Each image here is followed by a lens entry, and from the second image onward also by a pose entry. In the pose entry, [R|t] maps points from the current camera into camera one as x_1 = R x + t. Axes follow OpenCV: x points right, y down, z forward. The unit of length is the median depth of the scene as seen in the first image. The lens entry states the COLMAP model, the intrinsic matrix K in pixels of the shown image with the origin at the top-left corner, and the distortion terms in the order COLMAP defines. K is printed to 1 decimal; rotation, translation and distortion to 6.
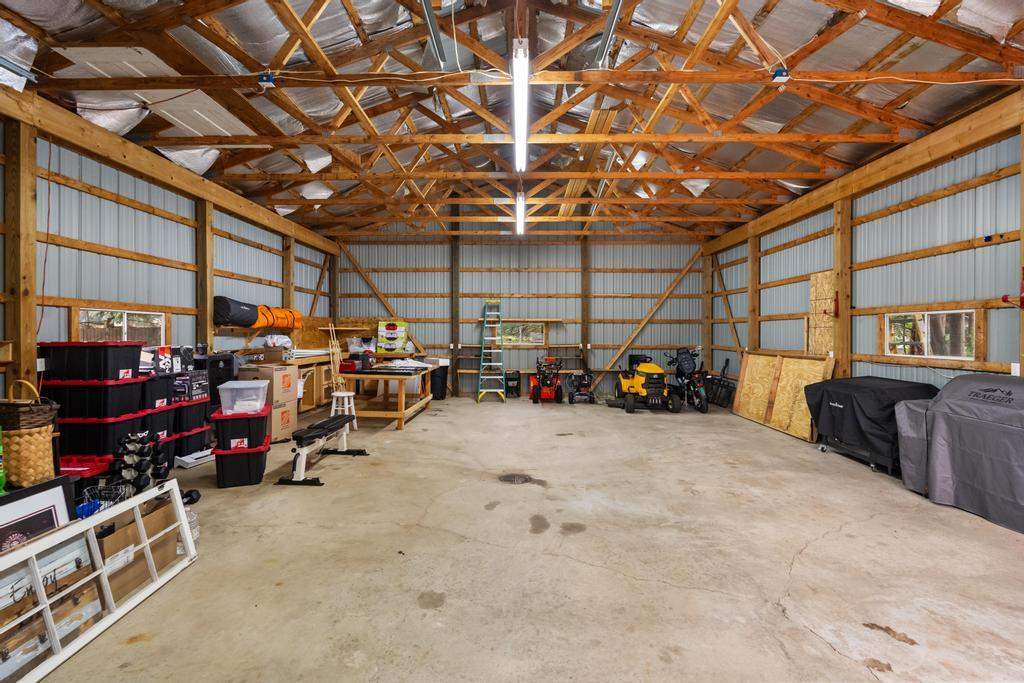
lens RADIAL K [[460.4, 0, 512.0], [0, 460.4, 337.6], [0, 0, 1]] dist [-0.000230, 0.000030]
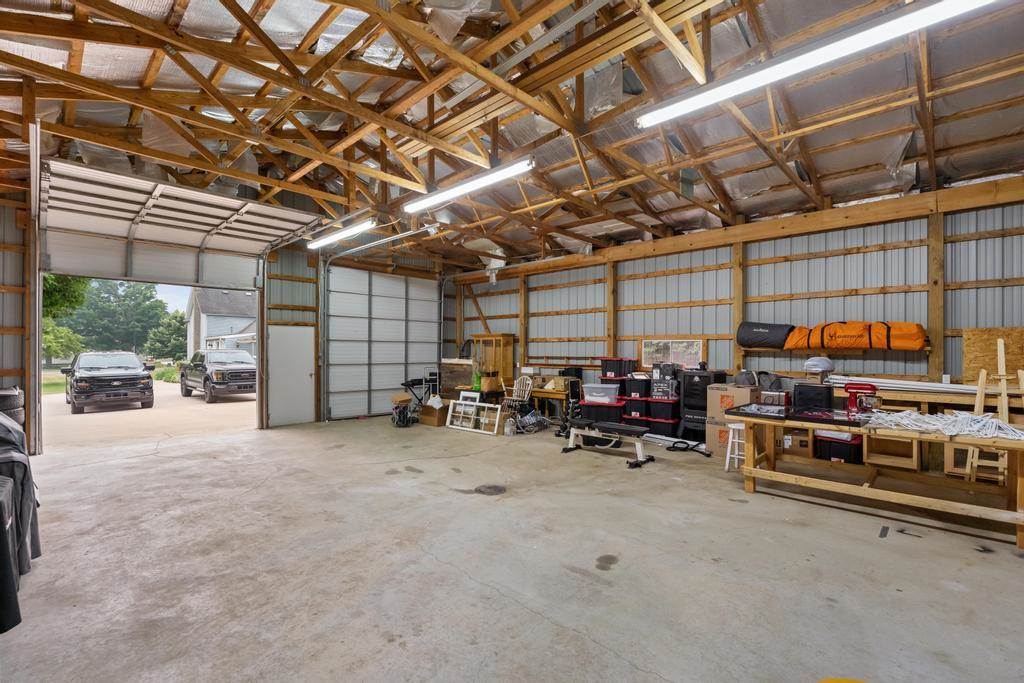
lens RADIAL K [[460.4, 0, 512.4], [0, 460.4, 346.8], [0, 0, 1]] dist [-0.000230, 0.000030]
pose [[-0.681517, -0.010065, -0.731733, 0.891899], [-0.010242, 0.999939, -0.004215, -0.026772], [0.731730, 0.004622, -0.681579, 2.070034]]
